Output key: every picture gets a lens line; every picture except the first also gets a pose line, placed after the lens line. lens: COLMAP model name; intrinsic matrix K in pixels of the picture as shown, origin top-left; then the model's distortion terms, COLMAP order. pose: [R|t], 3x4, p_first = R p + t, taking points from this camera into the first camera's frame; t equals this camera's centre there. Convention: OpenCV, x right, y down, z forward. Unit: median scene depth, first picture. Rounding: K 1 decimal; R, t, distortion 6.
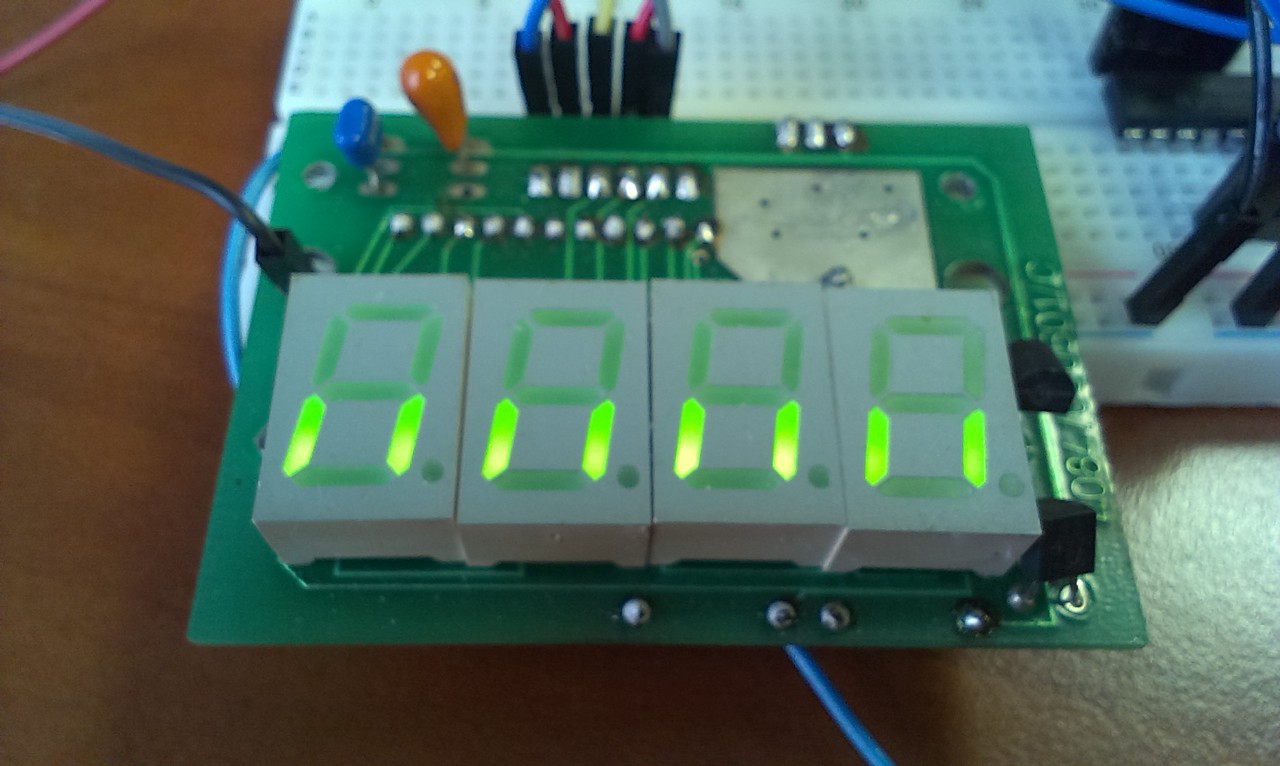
lens RADIAL K [[1087.7, 0, 636.0], [0, 1087.7, 381.7], [0, 0, 1]] dist [0.120103, -0.248376]
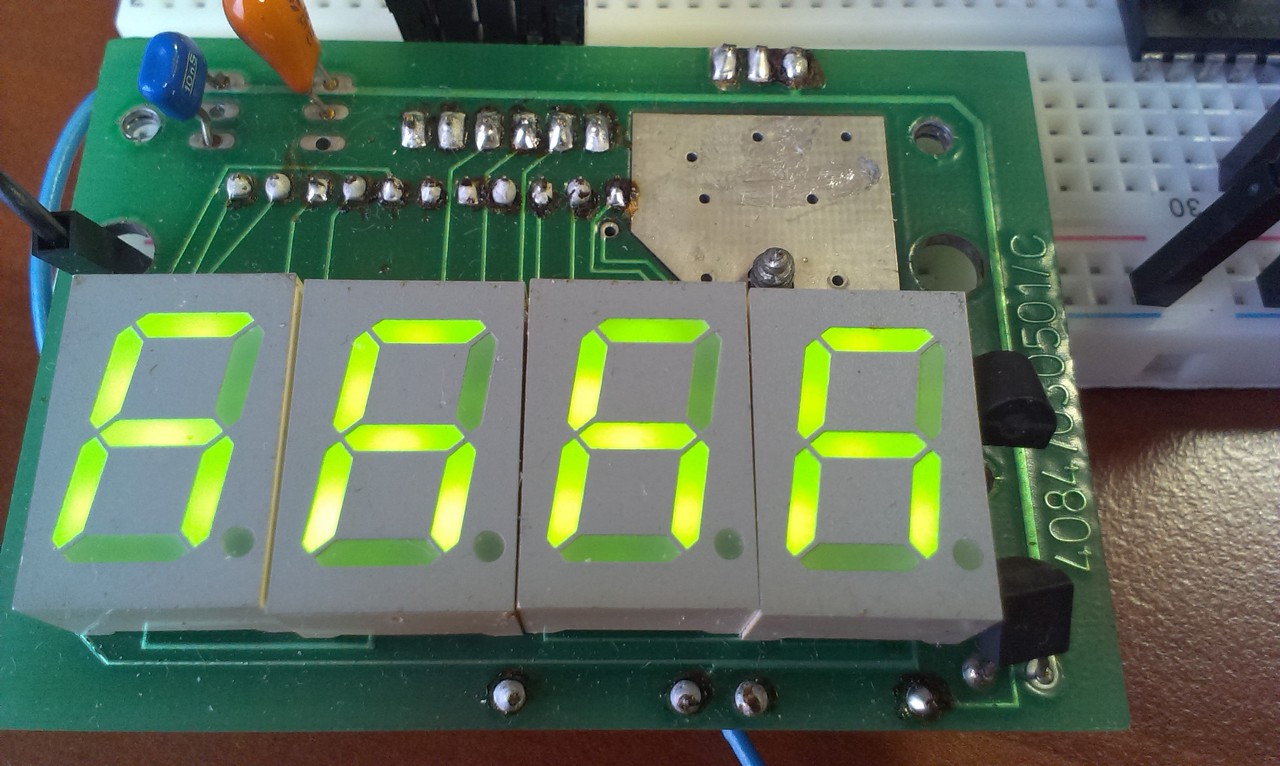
lens RADIAL K [[1087.7, 0, 636.0], [0, 1087.7, 381.7], [0, 0, 1]] dist [0.120103, -0.248376]
pose [[0.999963, -0.000472, -0.008625, 0.085609], [0.001589, 0.991506, 0.130052, -0.107298], [0.008491, -0.130060, 0.991470, 0.178587]]
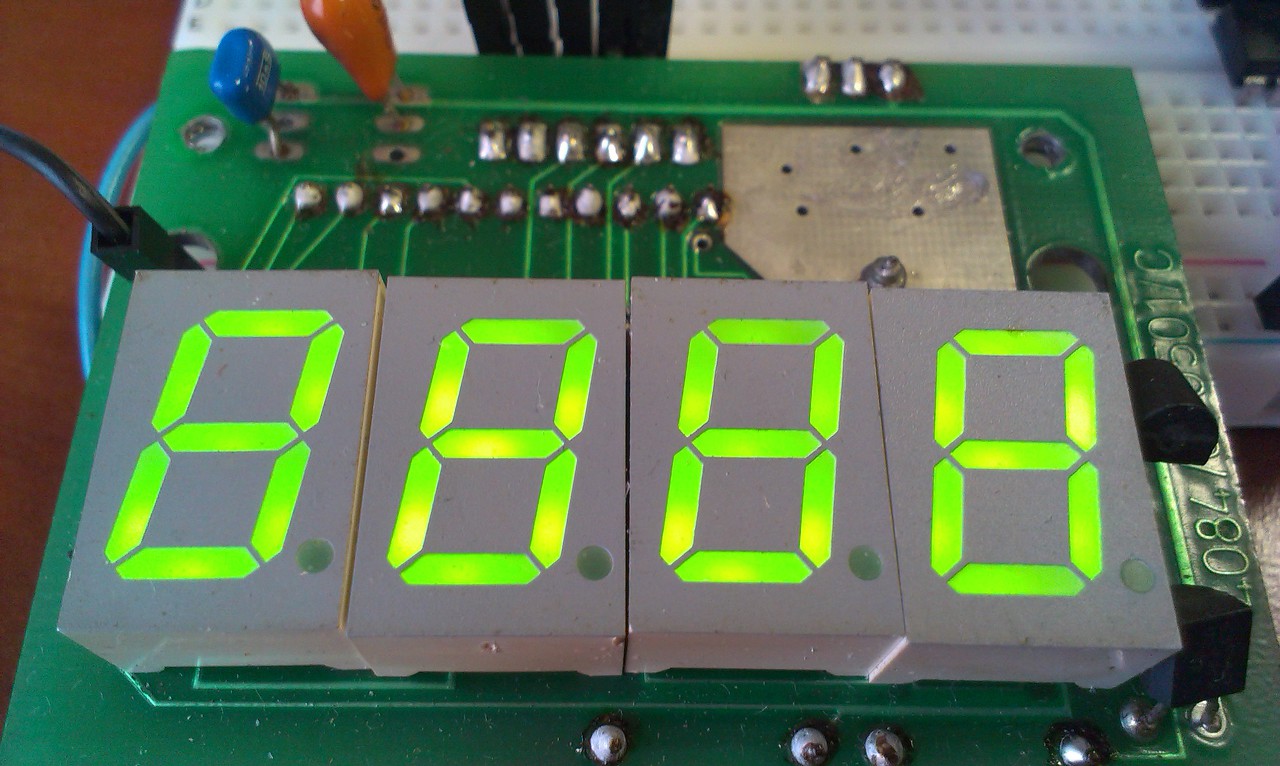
lens RADIAL K [[1100.3, 0, 637.7], [0, 1100.3, 377.1], [0, 0, 1]] dist [0.122055, -0.262717]
pose [[0.999911, 0.001161, -0.013311, 0.024650], [-0.000738, 0.999498, 0.031678, -0.044374], [0.013341, -0.031665, 0.999409, 0.228999]]
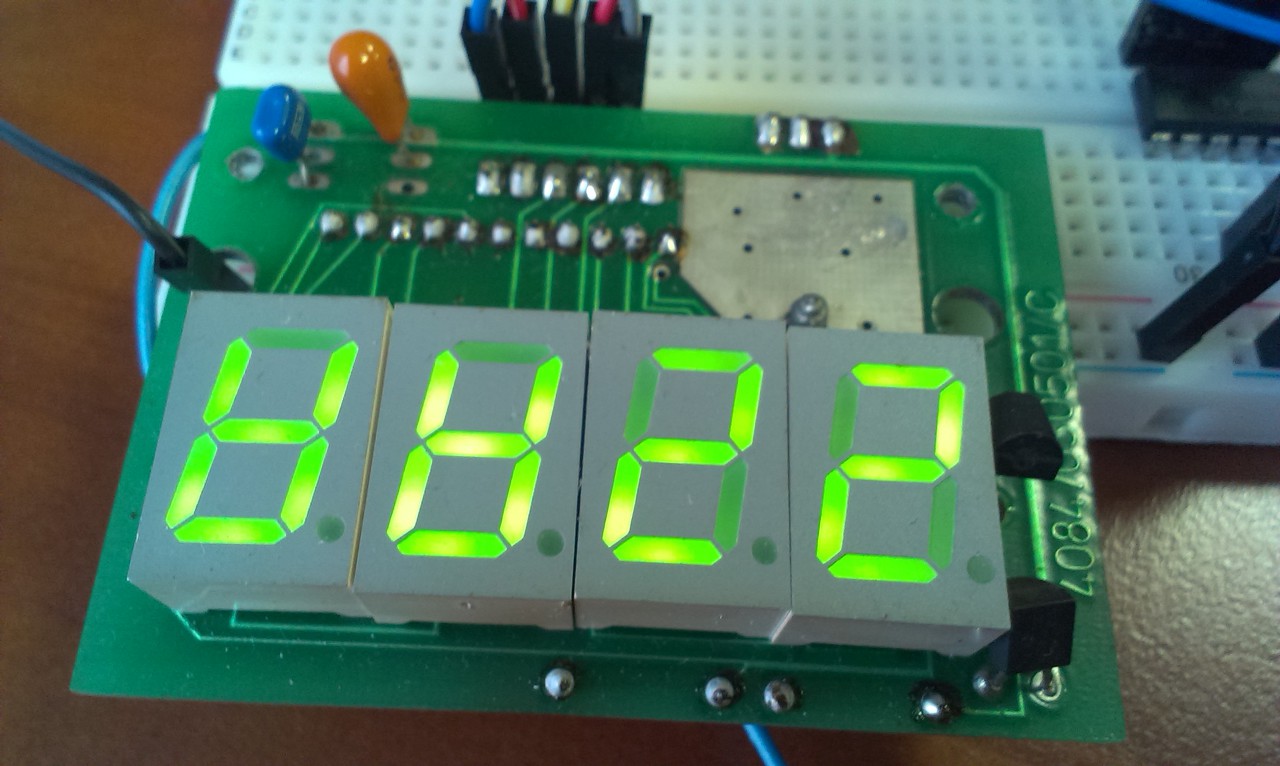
lens RADIAL K [[1087.7, 0, 636.0], [0, 1087.7, 381.7], [0, 0, 1]] dist [0.120103, -0.248376]
pose [[0.998932, 0.037848, -0.026518, 0.065357], [-0.035844, 0.996735, 0.072349, -0.088288], [0.029170, -0.071321, 0.997027, 0.094923]]
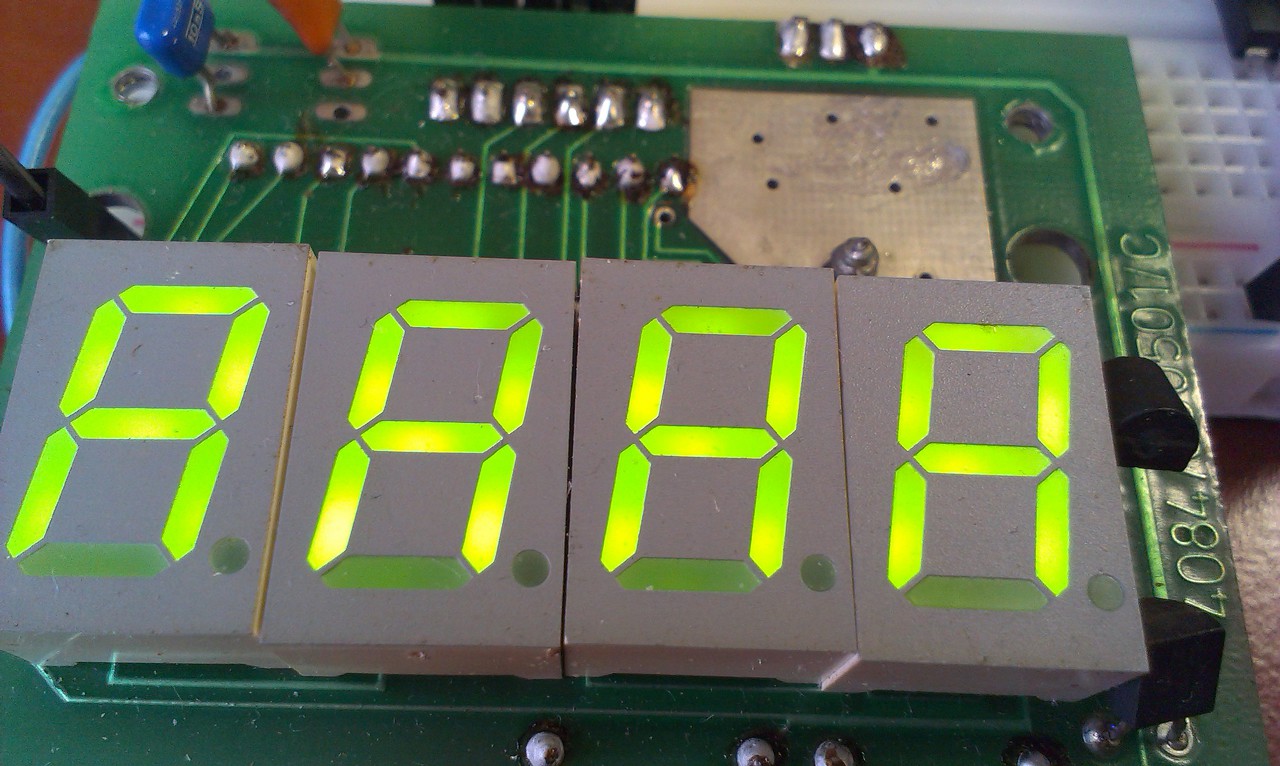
lens RADIAL K [[1104.3, 0, 637.5], [0, 1104.3, 380.6], [0, 0, 1]] dist [0.123553, -0.265746]
pose [[0.999714, 0.023663, -0.003359, 0.046158], [-0.023295, 0.996162, 0.084375, -0.067144], [0.005343, -0.084273, 0.996428, 0.267602]]
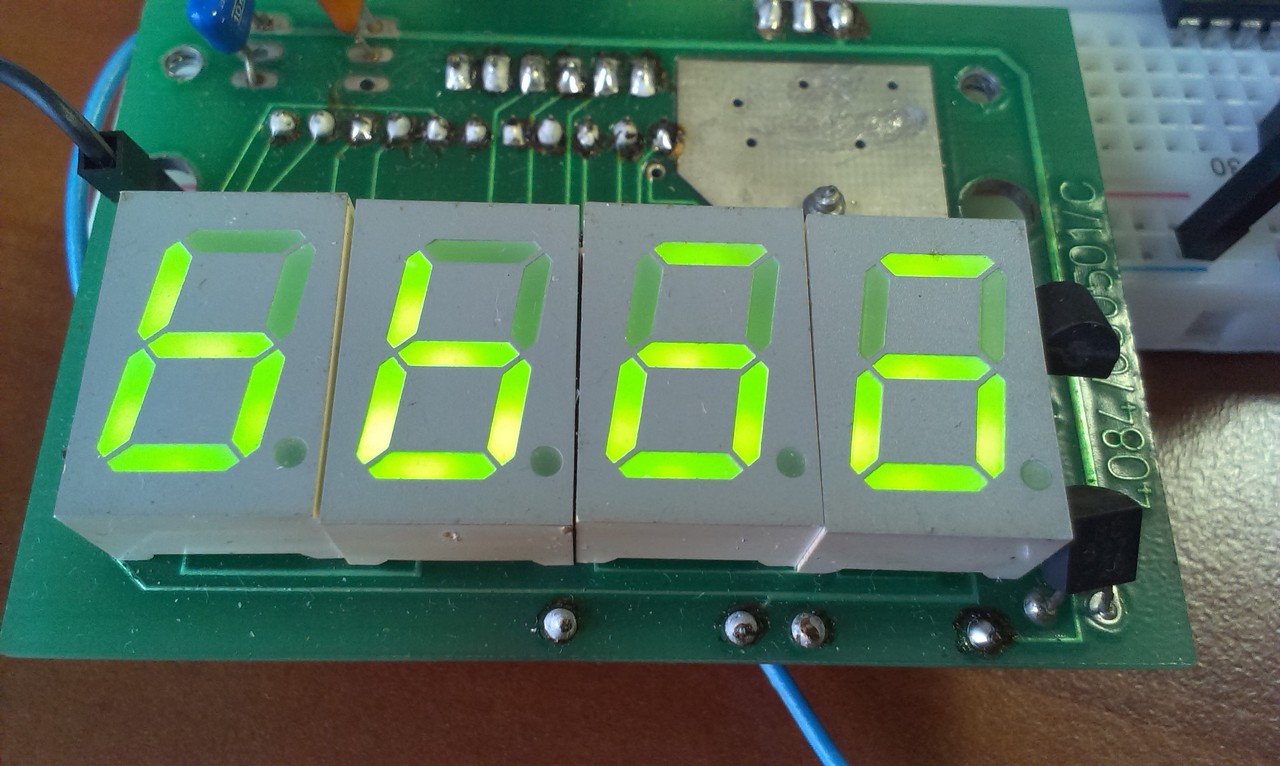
lens RADIAL K [[1087.7, 0, 636.0], [0, 1087.7, 381.7], [0, 0, 1]] dist [0.120103, -0.248376]
pose [[0.999965, 0.008384, -0.000266, 0.045683], [-0.008327, 0.996047, 0.088442, -0.030463], [0.001006, -0.088436, 0.996081, 0.182631]]
